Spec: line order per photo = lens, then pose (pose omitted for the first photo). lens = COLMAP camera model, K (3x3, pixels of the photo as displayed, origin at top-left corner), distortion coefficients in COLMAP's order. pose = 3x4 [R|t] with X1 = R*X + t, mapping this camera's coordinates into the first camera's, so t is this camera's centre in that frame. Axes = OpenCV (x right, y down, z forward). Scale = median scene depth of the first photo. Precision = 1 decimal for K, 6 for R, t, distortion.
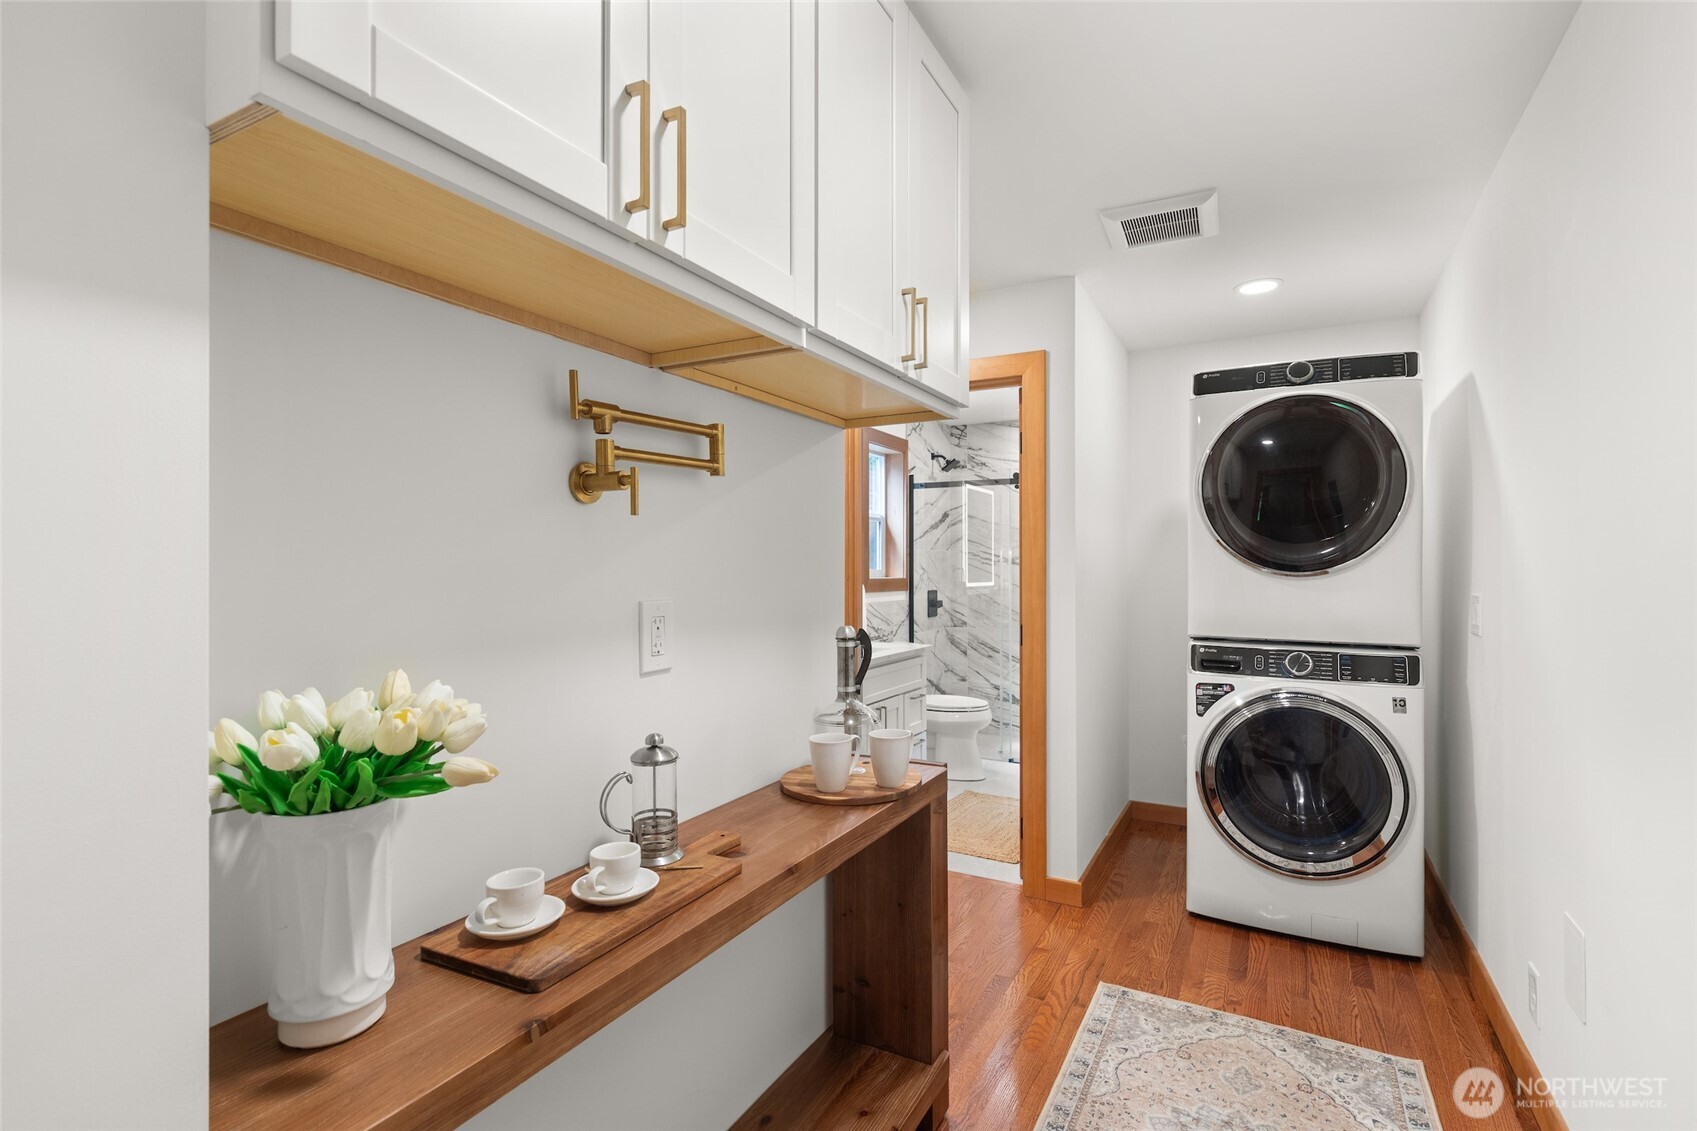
lens RADIAL K [[811.7, 0, 850.5], [0, 811.7, 562.2], [0, 0, 1]] dist [0.007842, -0.001423]
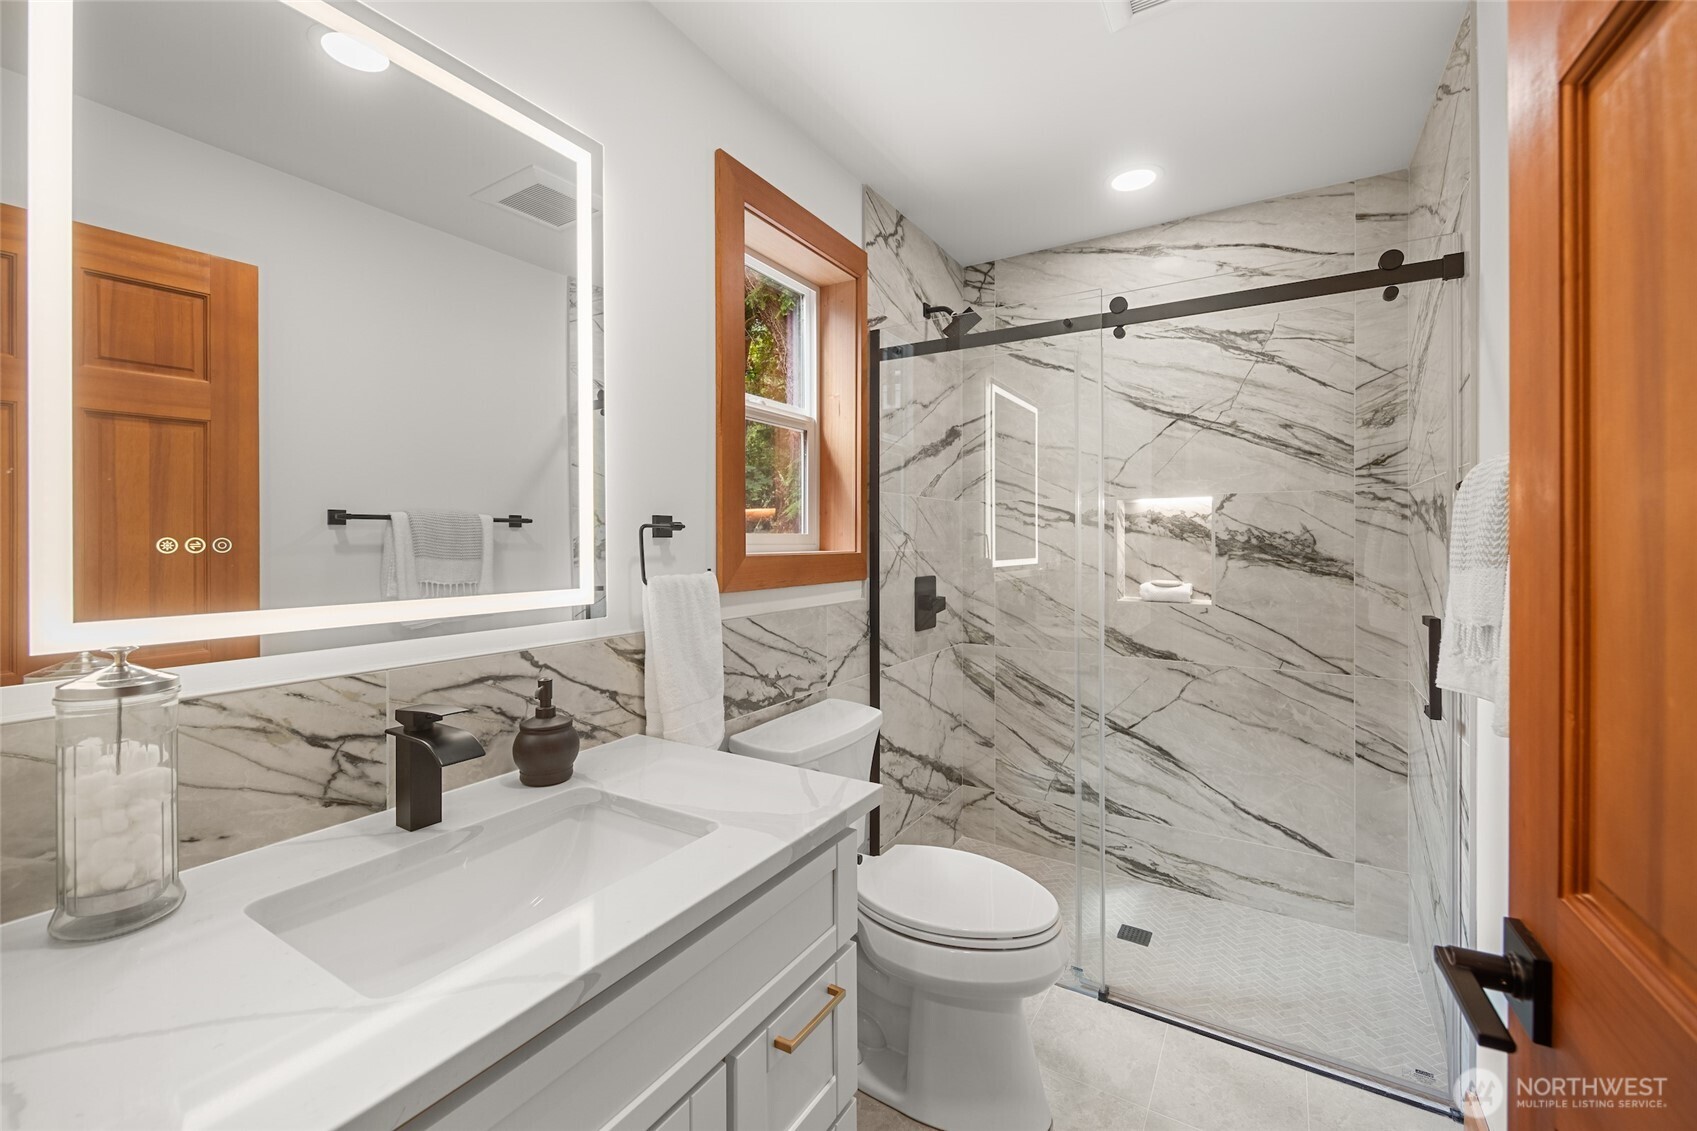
lens RADIAL K [[711.0, 0, 845.1], [0, 711.0, 547.2], [0, 0, 1]] dist [0.008646, -0.001236]
pose [[0.998257, -0.001054, -0.059011, 0.076499], [0.001960, 0.999881, 0.015300, 0.009331], [0.058988, -0.015389, 0.998140, 0.550471]]
